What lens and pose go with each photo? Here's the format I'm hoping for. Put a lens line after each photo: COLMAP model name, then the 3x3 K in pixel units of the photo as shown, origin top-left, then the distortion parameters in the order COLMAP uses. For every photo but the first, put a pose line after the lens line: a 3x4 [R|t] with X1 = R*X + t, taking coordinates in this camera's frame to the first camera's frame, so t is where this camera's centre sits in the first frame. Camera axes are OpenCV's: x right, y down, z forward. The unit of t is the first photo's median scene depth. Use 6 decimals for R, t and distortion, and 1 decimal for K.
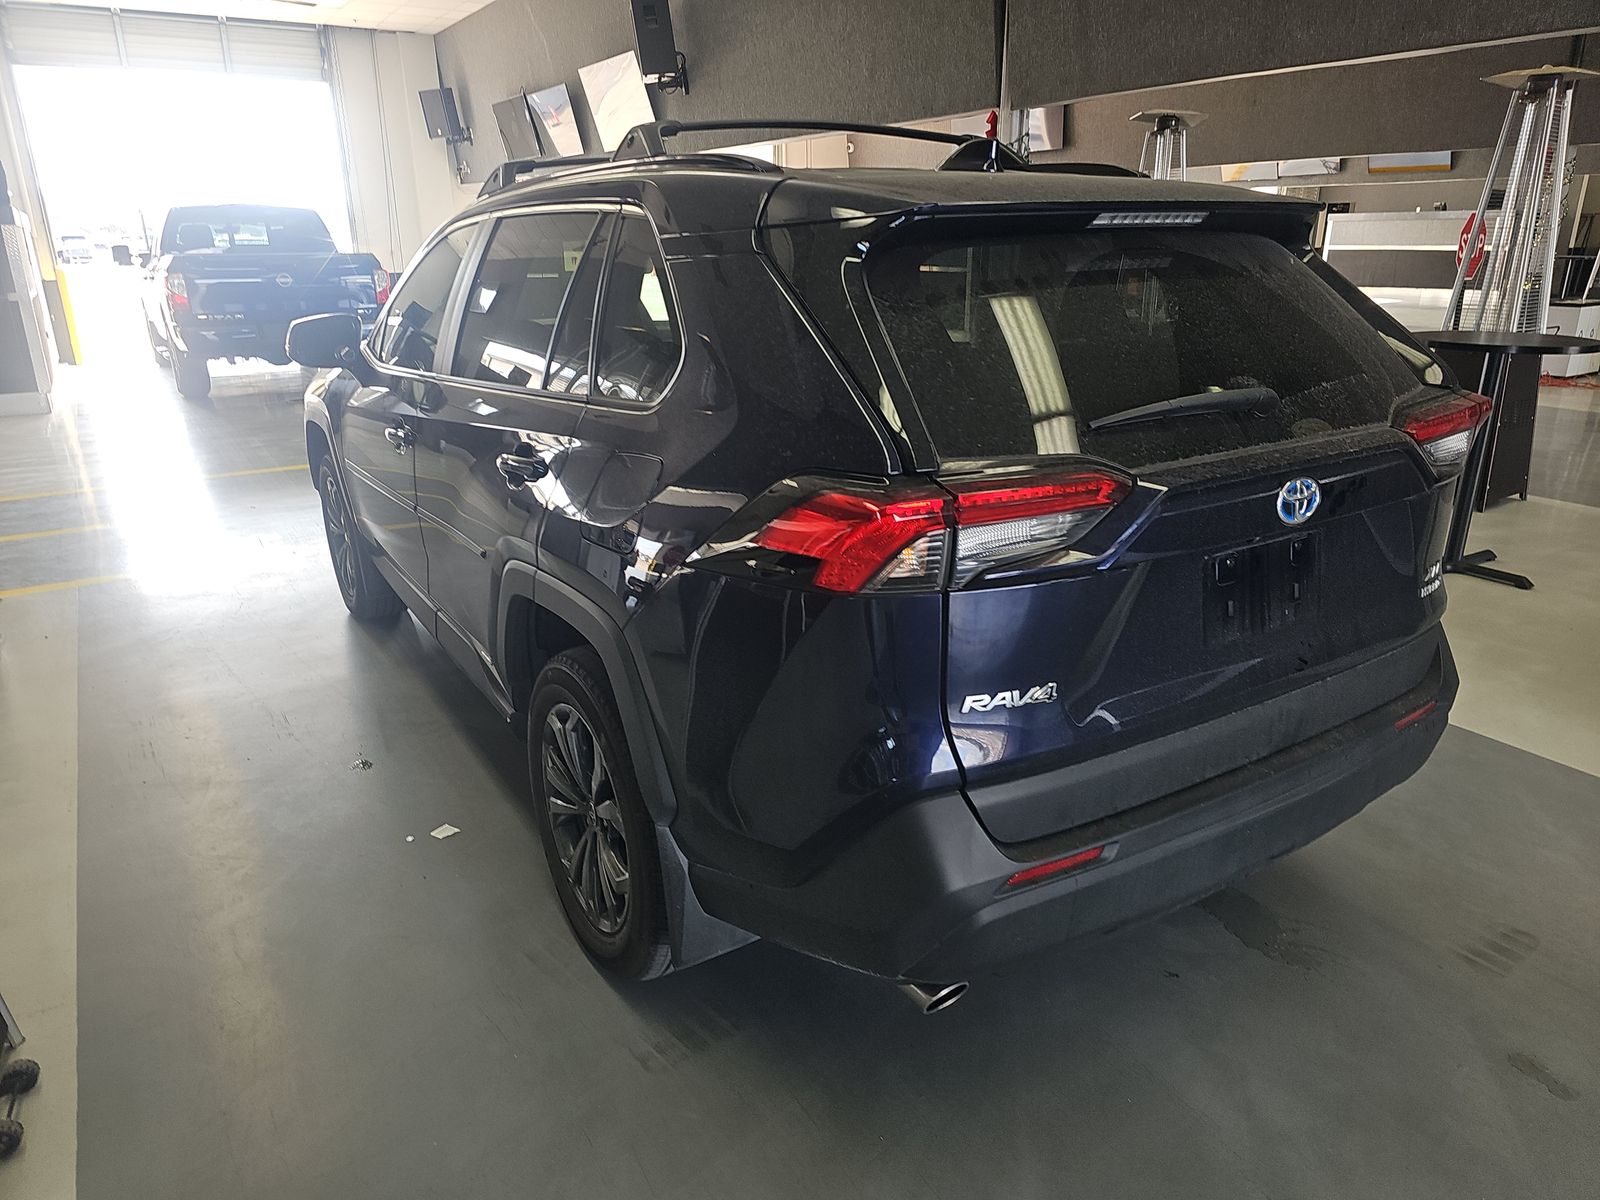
lens RADIAL K [[1024.1, 0, 805.1], [0, 1024.1, 595.8], [0, 0, 1]] dist [0.054189, -0.050239]
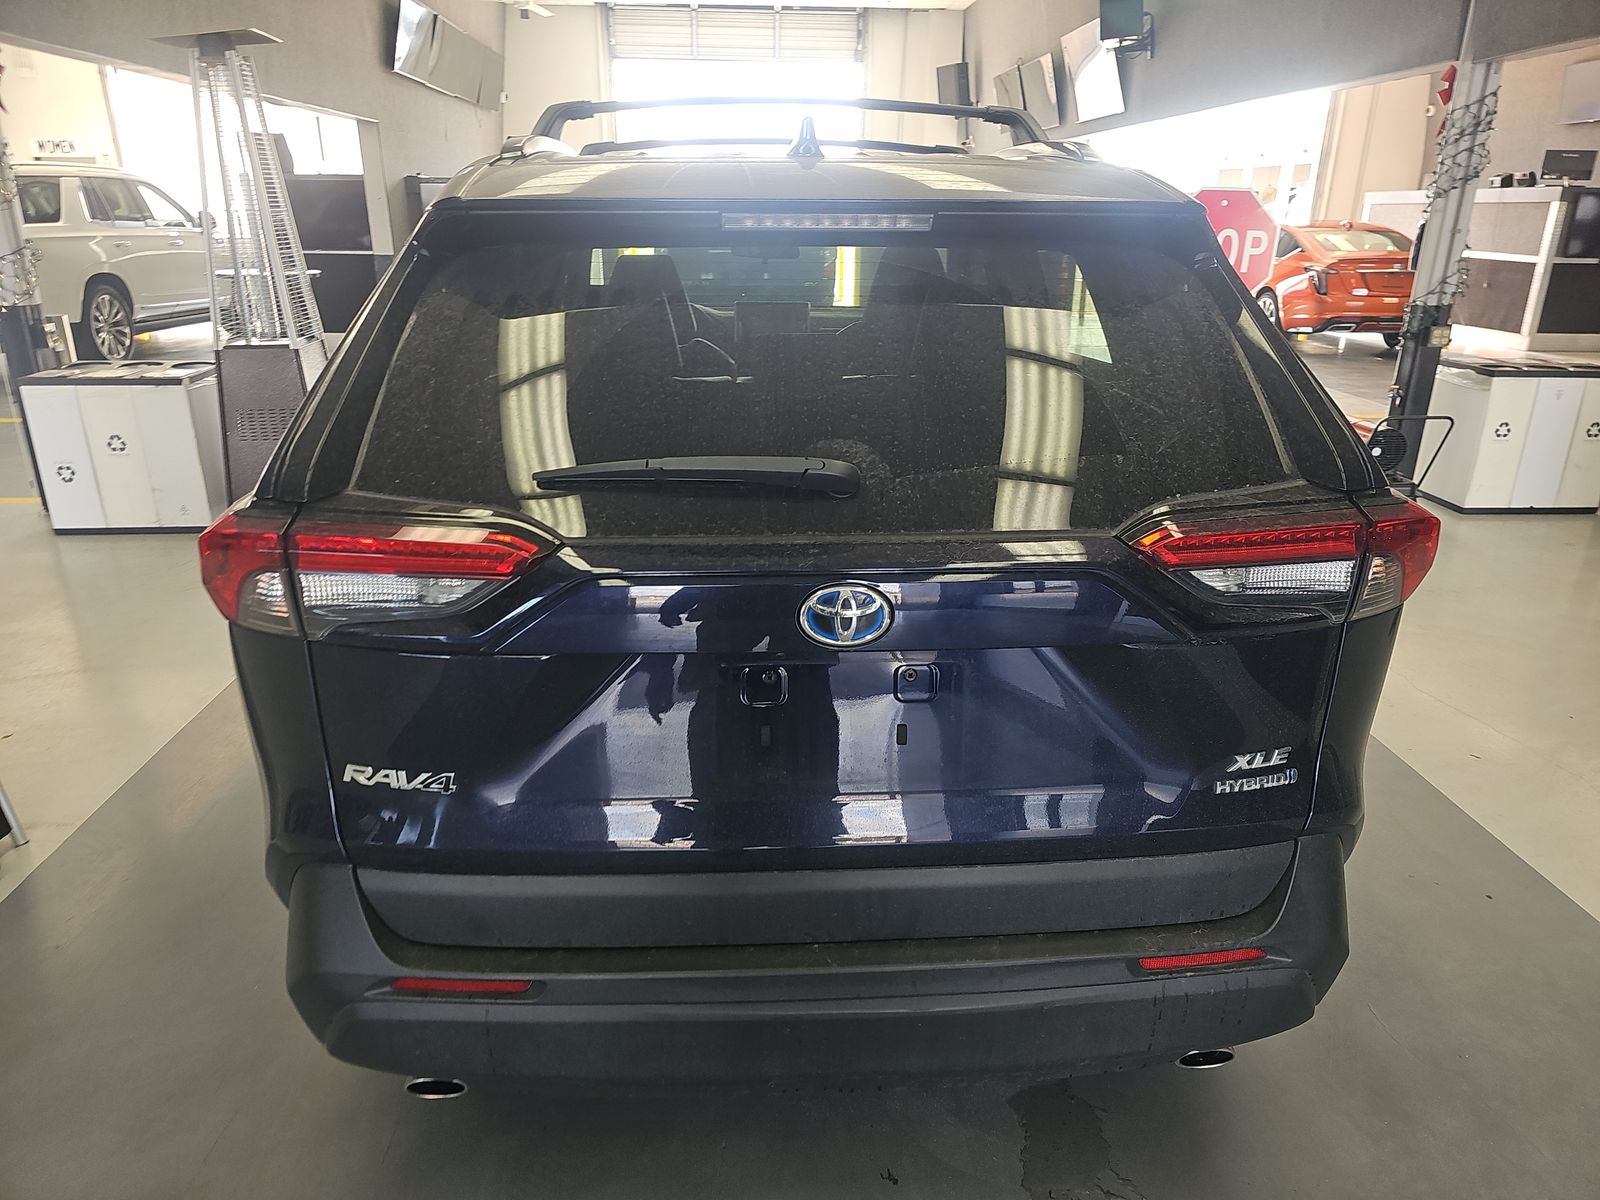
lens RADIAL K [[1033.7, 0, 800.0], [0, 1033.7, 600.0], [0, 0, 1]] dist [0.056106, -0.052065]
pose [[0.881232, 0.182581, -0.435997, 0.168976], [-0.172789, 0.982980, 0.062401, -0.031652], [0.439970, 0.020346, 0.897782, 0.072371]]
